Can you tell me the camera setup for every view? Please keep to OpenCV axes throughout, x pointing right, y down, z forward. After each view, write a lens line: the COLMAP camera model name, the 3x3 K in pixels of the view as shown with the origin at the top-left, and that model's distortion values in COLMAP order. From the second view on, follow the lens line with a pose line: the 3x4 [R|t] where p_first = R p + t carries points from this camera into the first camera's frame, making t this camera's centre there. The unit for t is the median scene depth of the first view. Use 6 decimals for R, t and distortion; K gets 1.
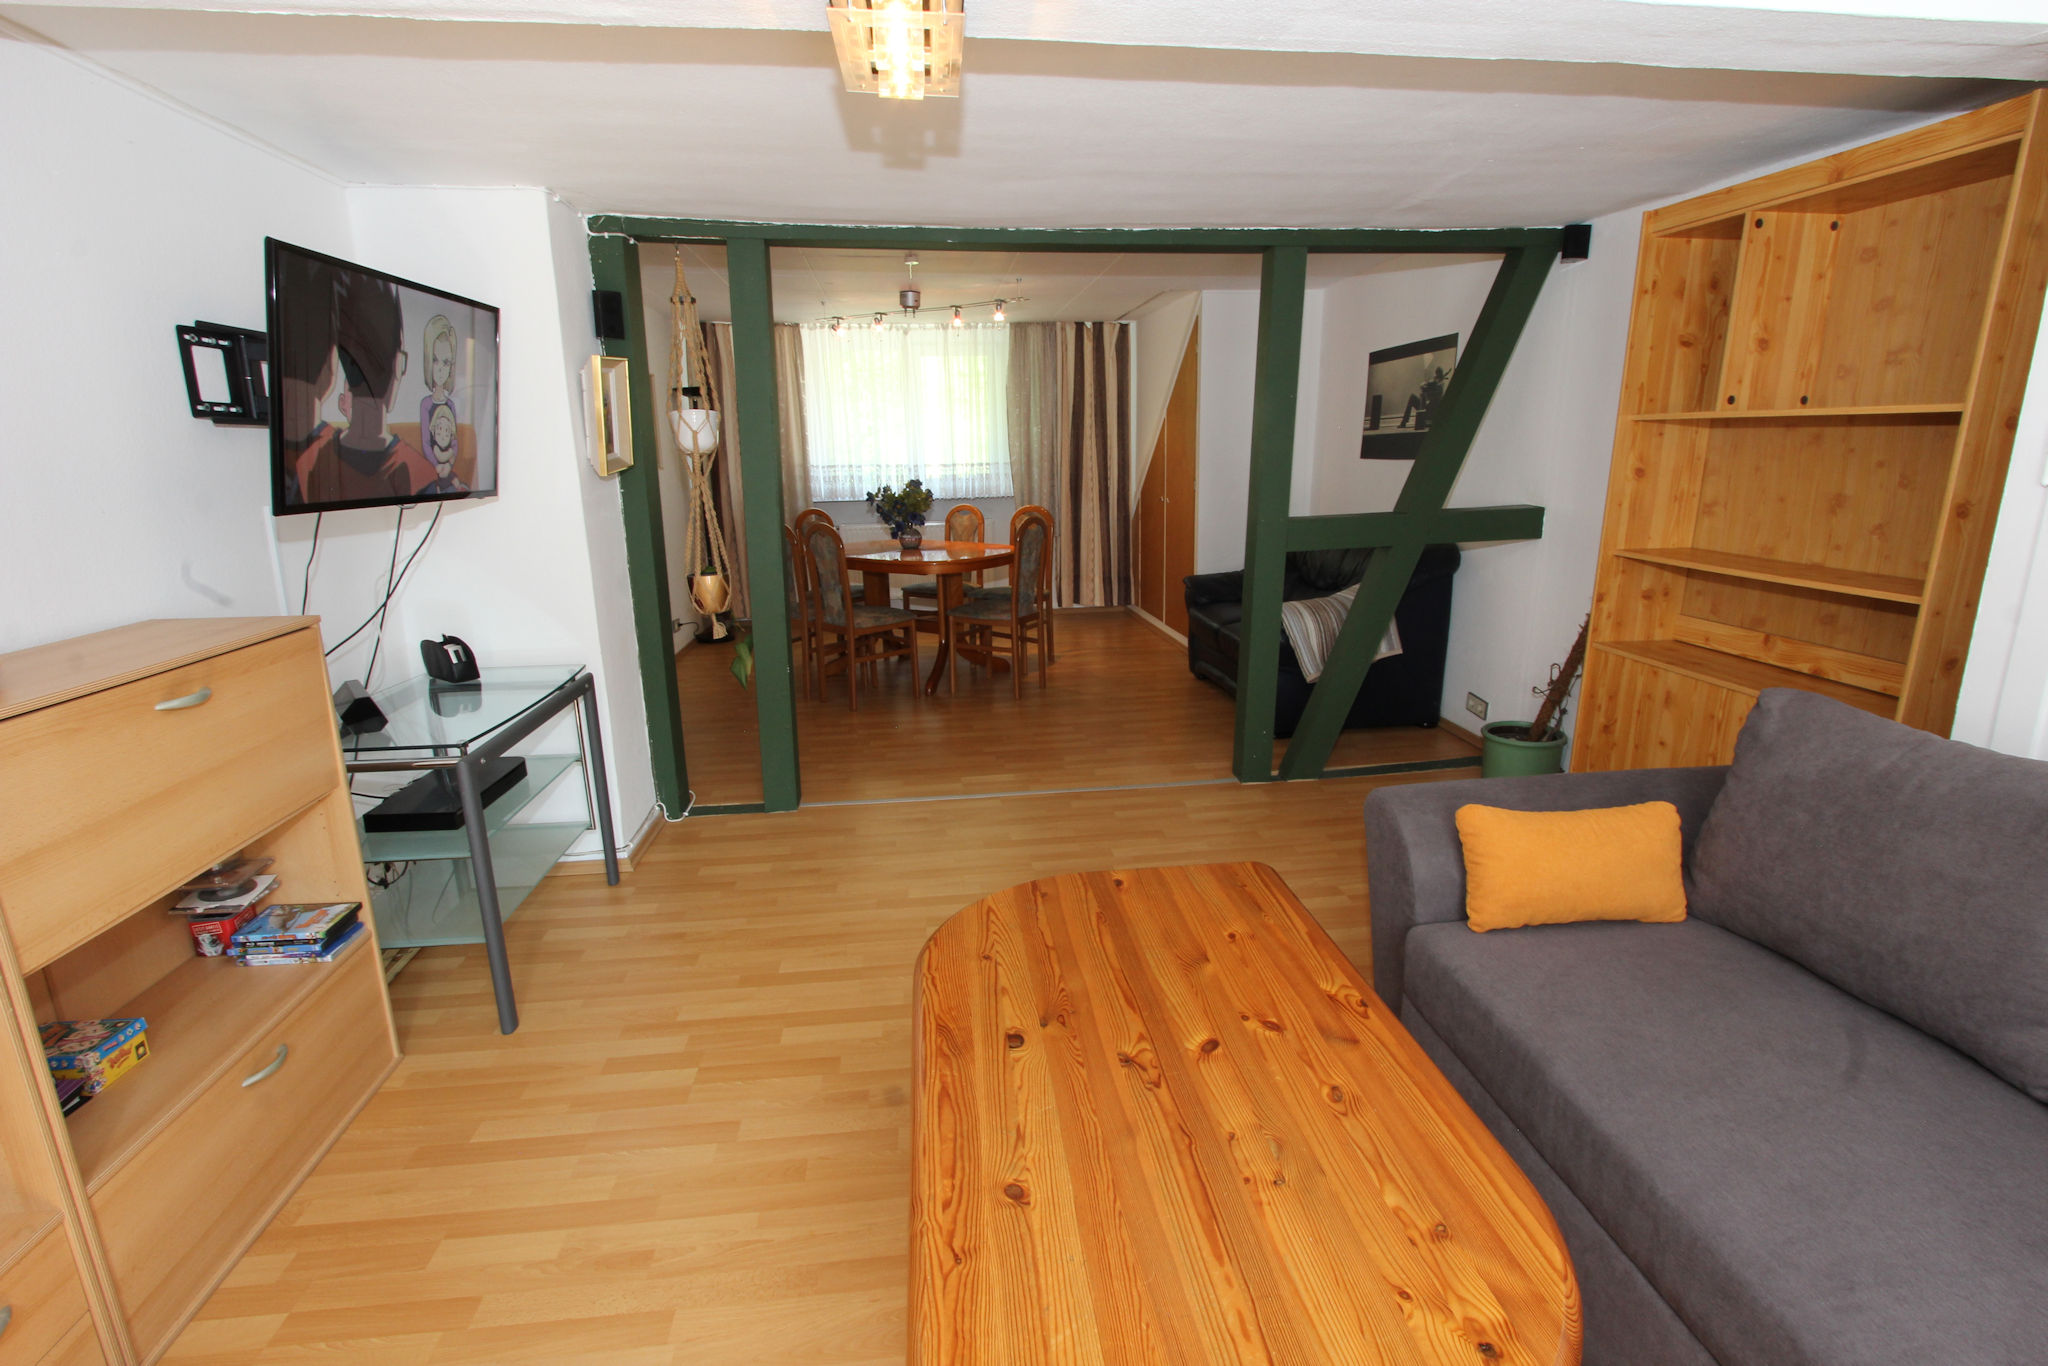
lens RADIAL K [[949.5, 0, 1037.1], [0, 949.5, 675.8], [0, 0, 1]] dist [-0.013243, 0.000888]
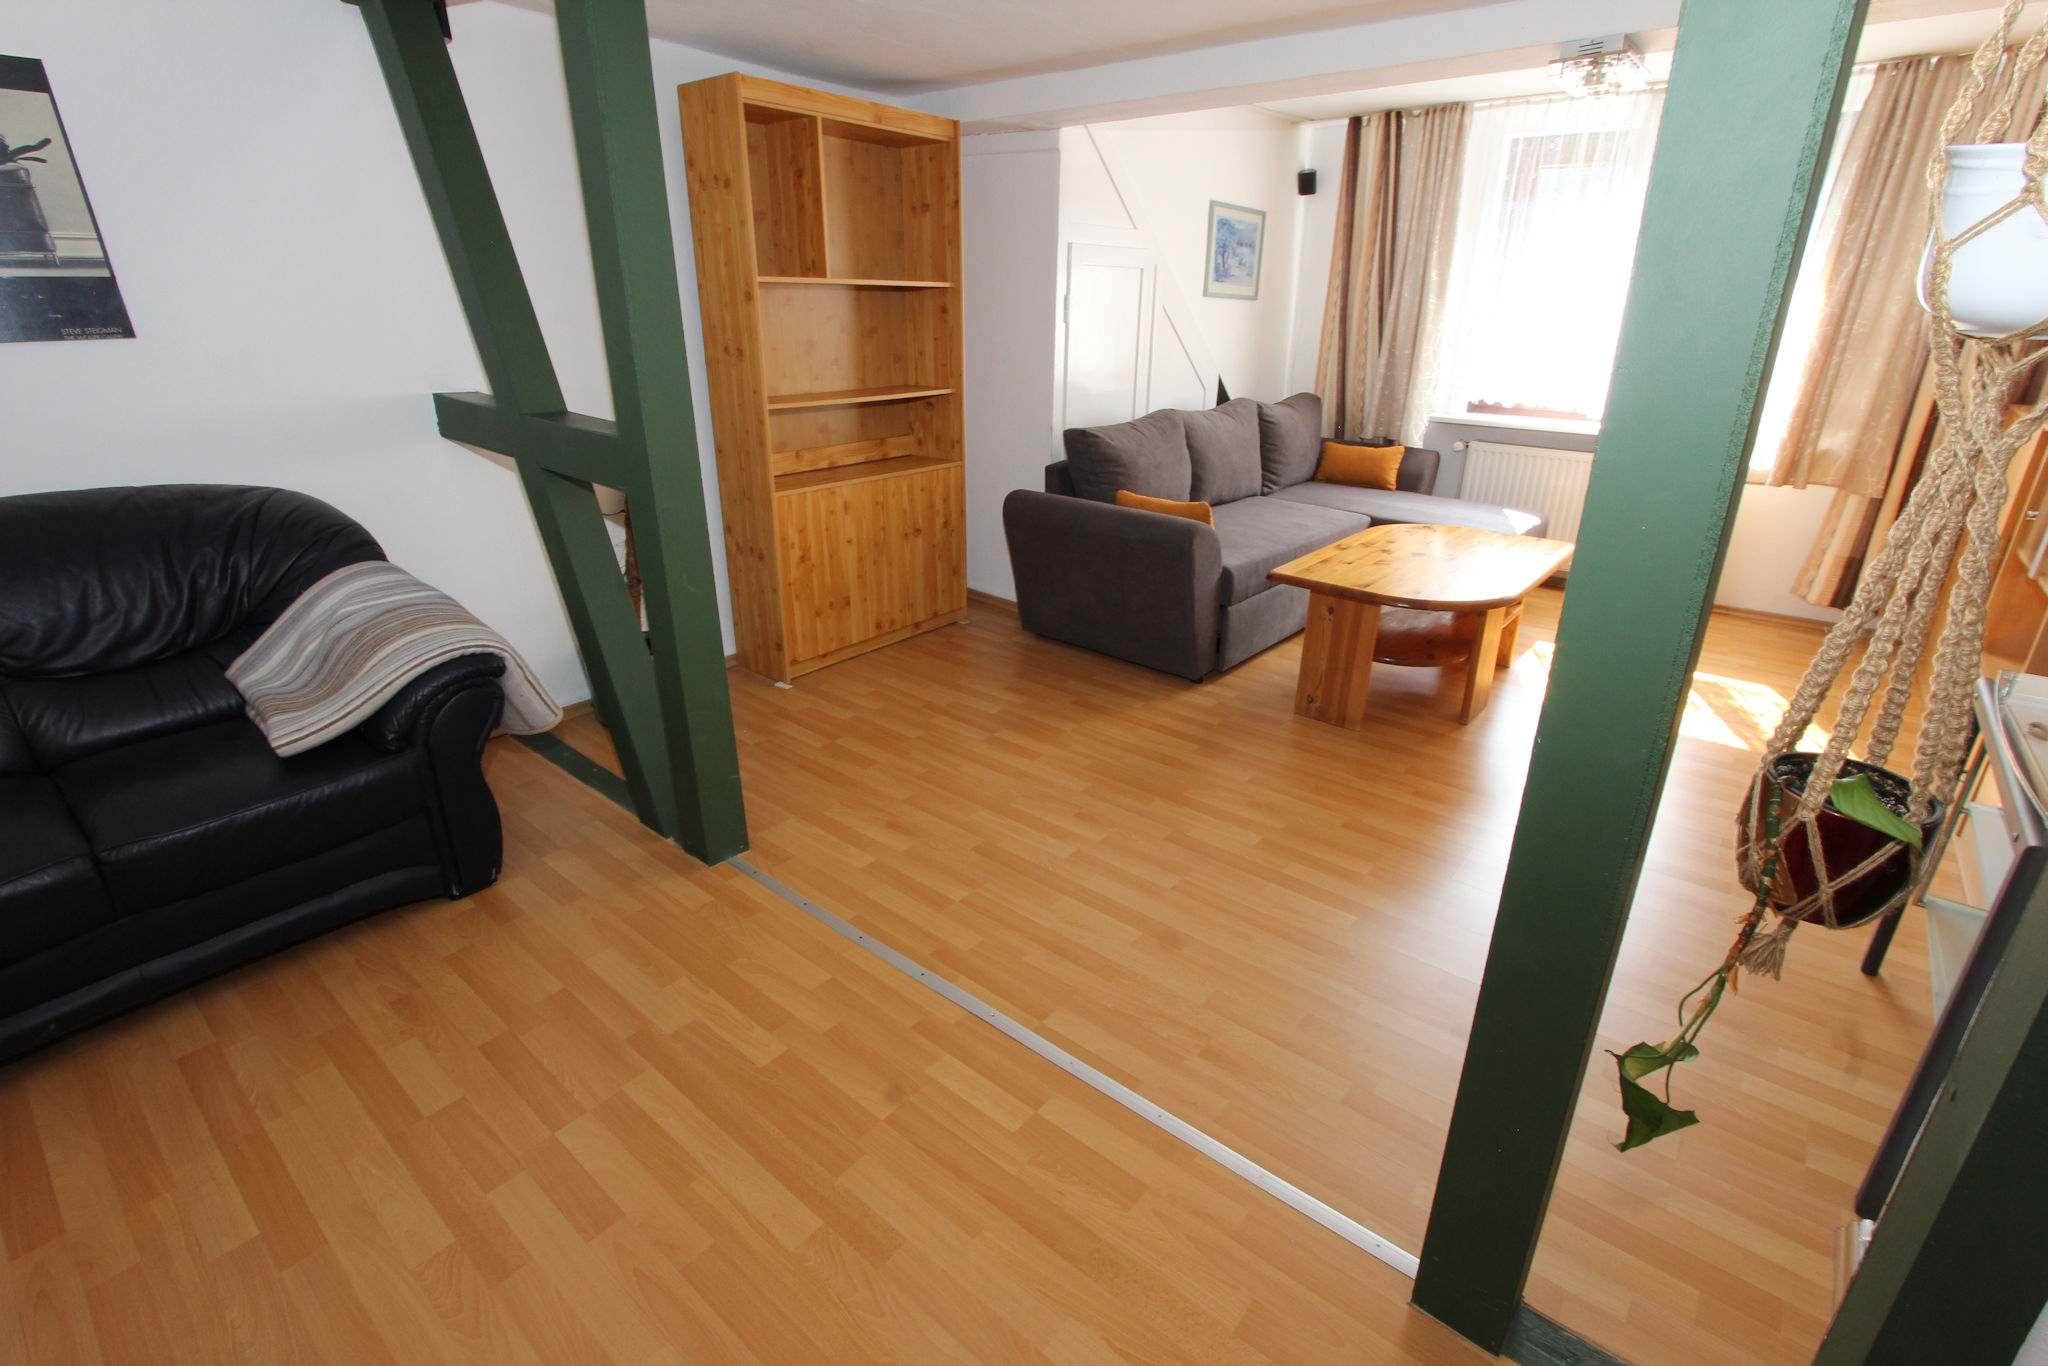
lens RADIAL K [[946.0, 0, 1024.0], [0, 946.0, 683.0], [0, 0, 1]] dist [-0.016613, 0.000554]
pose [[-0.689929, -0.265427, 0.673459, -0.178164], [0.171539, 0.843901, 0.508337, -0.155661], [-0.703258, 0.466241, -0.536700, 0.649299]]
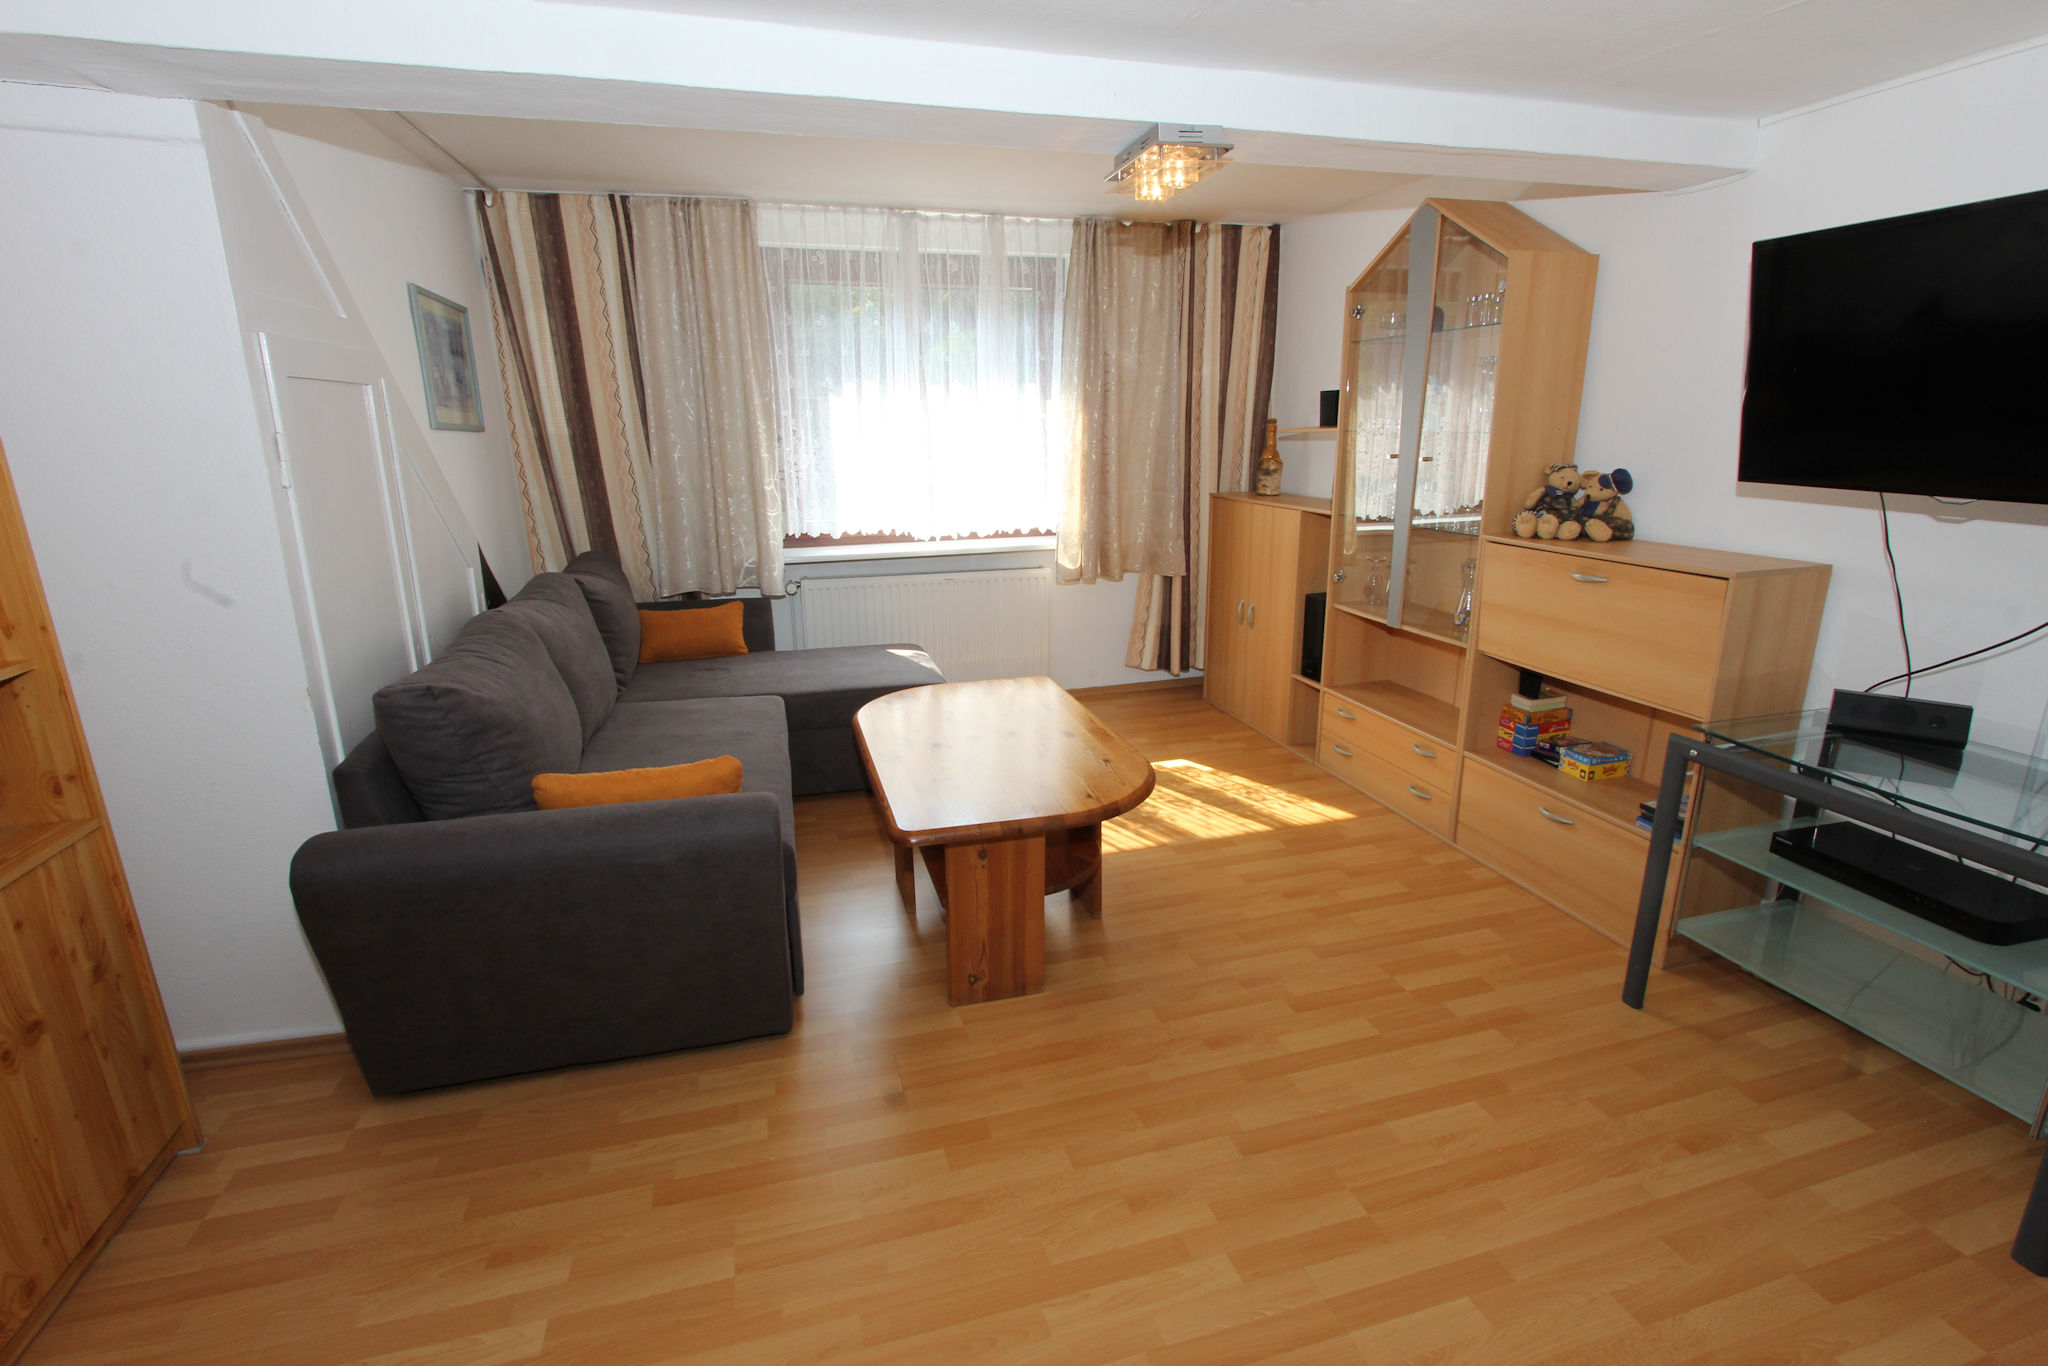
lens RADIAL K [[942.7, 0, 1025.5], [0, 942.7, 670.3], [0, 0, 1]] dist [-0.010560, -0.000036]
pose [[-0.987233, 0.067940, -0.144065, 0.066973], [-0.009372, 0.878123, 0.478343, -0.135934], [0.159005, 0.473586, -0.866275, 0.534192]]
